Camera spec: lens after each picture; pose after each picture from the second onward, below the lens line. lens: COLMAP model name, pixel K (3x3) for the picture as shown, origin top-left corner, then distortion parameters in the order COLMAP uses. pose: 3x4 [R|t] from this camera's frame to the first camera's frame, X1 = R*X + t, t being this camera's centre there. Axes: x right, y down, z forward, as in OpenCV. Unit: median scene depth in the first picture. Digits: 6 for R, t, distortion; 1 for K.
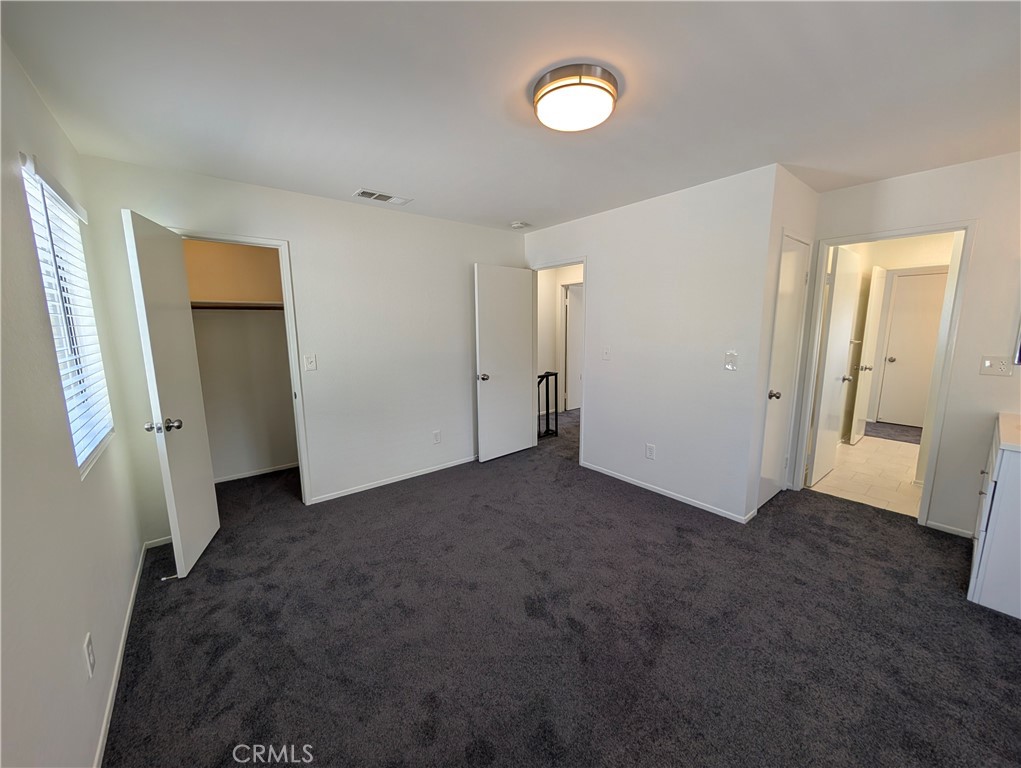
lens RADIAL K [[388.5, 0, 510.5], [0, 388.5, 384.0], [0, 0, 1]] dist [-0.001757, -0.000198]
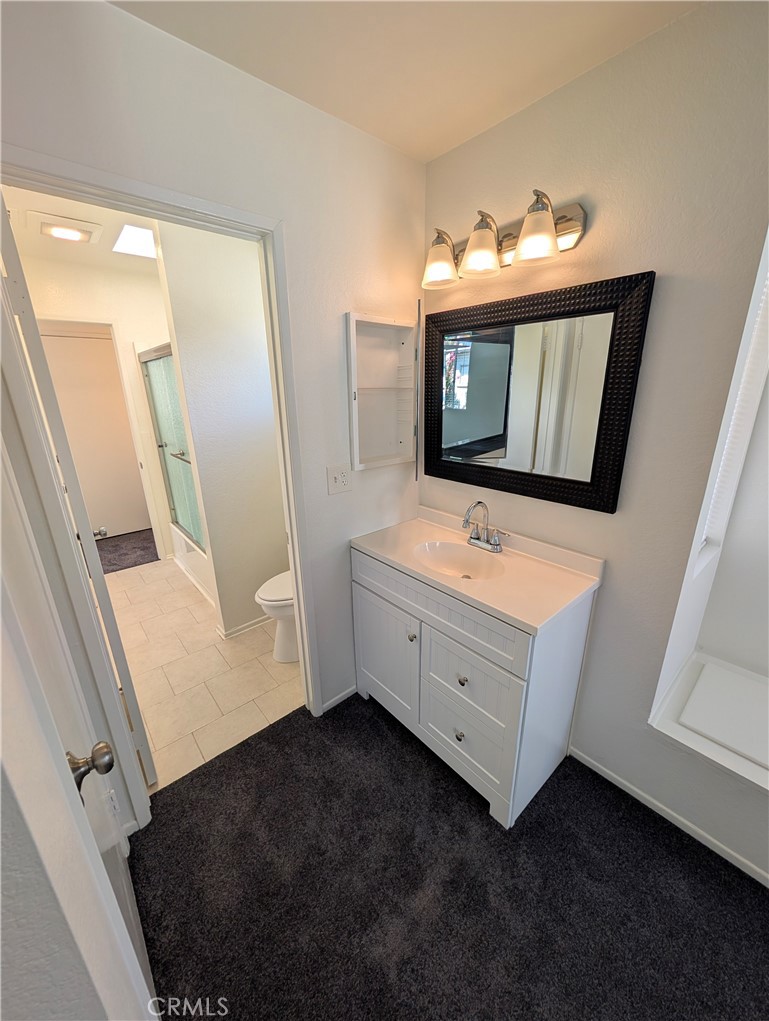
lens RADIAL K [[386.1, 0, 384.5], [0, 386.1, 510.5], [0, 0, 1]] dist [0.000412, -0.000004]
pose [[-0.033023, -0.291033, 0.956143, 0.482551], [0.170086, 0.941074, 0.292320, -0.158780], [-0.984876, 0.172280, 0.018424, 0.776343]]
